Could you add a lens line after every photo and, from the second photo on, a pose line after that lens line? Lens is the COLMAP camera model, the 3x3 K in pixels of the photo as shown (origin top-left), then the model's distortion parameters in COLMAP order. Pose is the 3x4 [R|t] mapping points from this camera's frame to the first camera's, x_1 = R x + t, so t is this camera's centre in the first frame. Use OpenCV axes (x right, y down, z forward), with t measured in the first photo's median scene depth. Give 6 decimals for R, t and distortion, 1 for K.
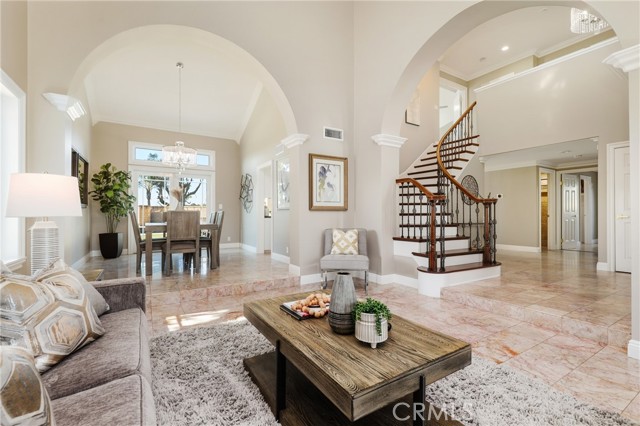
lens RADIAL K [[290.0, 0, 322.6], [0, 290.0, 212.4], [0, 0, 1]] dist [0.002651, -0.000359]
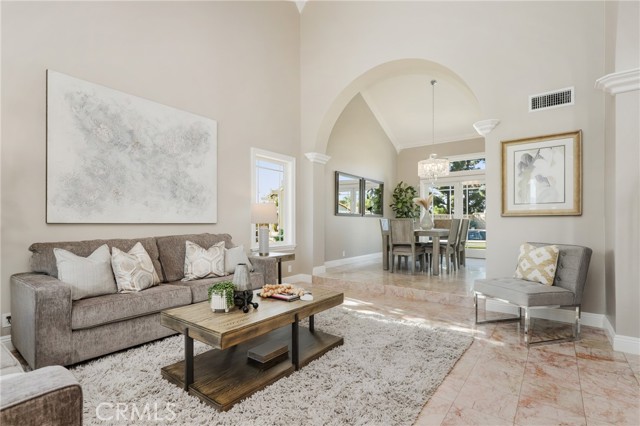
lens RADIAL K [[305.4, 0, 323.7], [0, 305.4, 221.6], [0, 0, 1]] dist [-0.001055, -0.000191]
pose [[0.353301, 0.001401, -0.935509, 0.497160], [0.005113, 0.999981, 0.003428, 0.001279], [0.935496, -0.005995, 0.353287, 0.263327]]
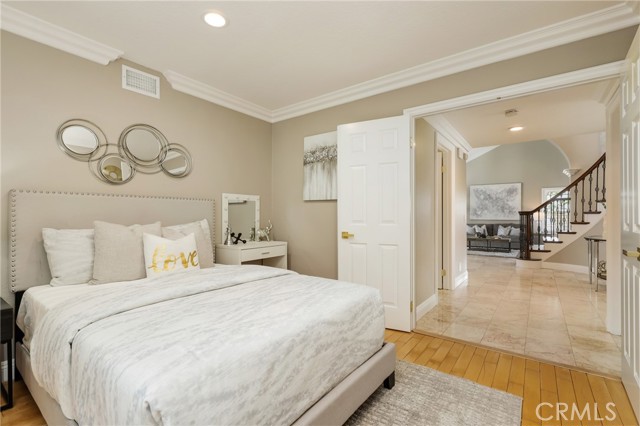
lens RADIAL K [[290.0, 0, 318.3], [0, 290.0, 215.7], [0, 0, 1]] dist [0.002651, -0.000359]
pose [[-0.930377, -0.000599, -0.366603, 1.887427], [0.004573, 0.999902, -0.013238, -0.003560], [0.366575, -0.013993, -0.930283, 1.811656]]
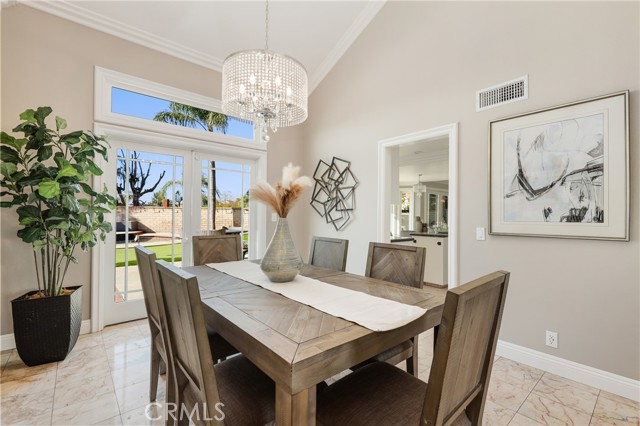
lens RADIAL K [[281.5, 0, 320.1], [0, 281.5, 212.1], [0, 0, 1]] dist [0.000133, -0.000039]
pose [[0.985352, 0.009026, 0.170295, -0.572179], [-0.008844, 0.999959, -0.001823, -0.046755], [-0.170304, 0.000290, 0.985391, 0.744120]]
